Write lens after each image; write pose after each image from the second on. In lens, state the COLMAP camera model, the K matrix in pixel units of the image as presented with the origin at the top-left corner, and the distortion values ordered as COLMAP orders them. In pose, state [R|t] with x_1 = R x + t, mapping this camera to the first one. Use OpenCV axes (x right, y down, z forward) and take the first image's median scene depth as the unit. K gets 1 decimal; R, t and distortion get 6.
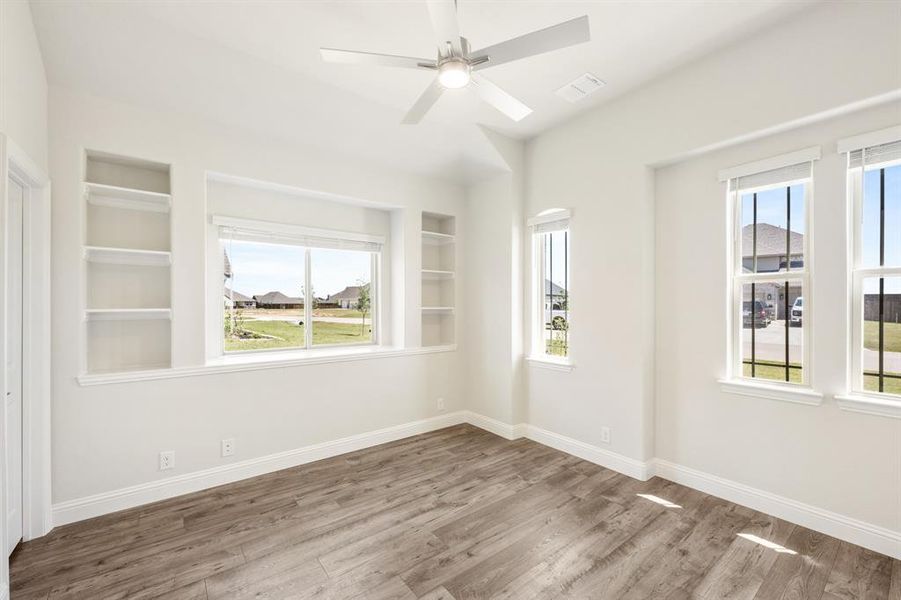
lens RADIAL K [[366.1, 0, 453.7], [0, 366.1, 309.3], [0, 0, 1]] dist [-0.003289, 0.000220]
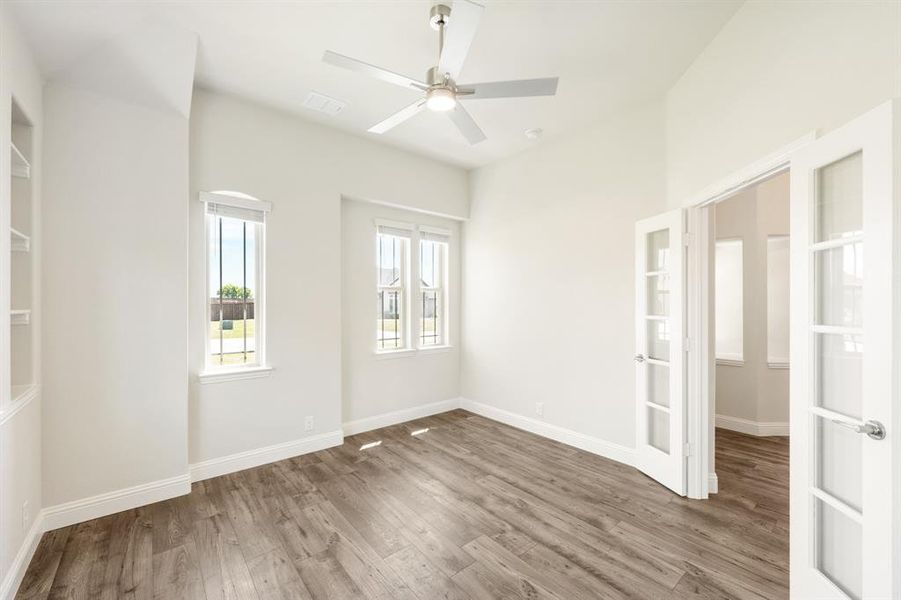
lens RADIAL K [[366.1, 0, 448.2], [0, 366.1, 307.3], [0, 0, 1]] dist [-0.003289, 0.000220]
pose [[-0.037068, -0.014483, 0.999208, -0.704859], [0.005912, 0.999874, 0.014712, -0.018910], [-0.999295, 0.006453, -0.036978, 0.634297]]
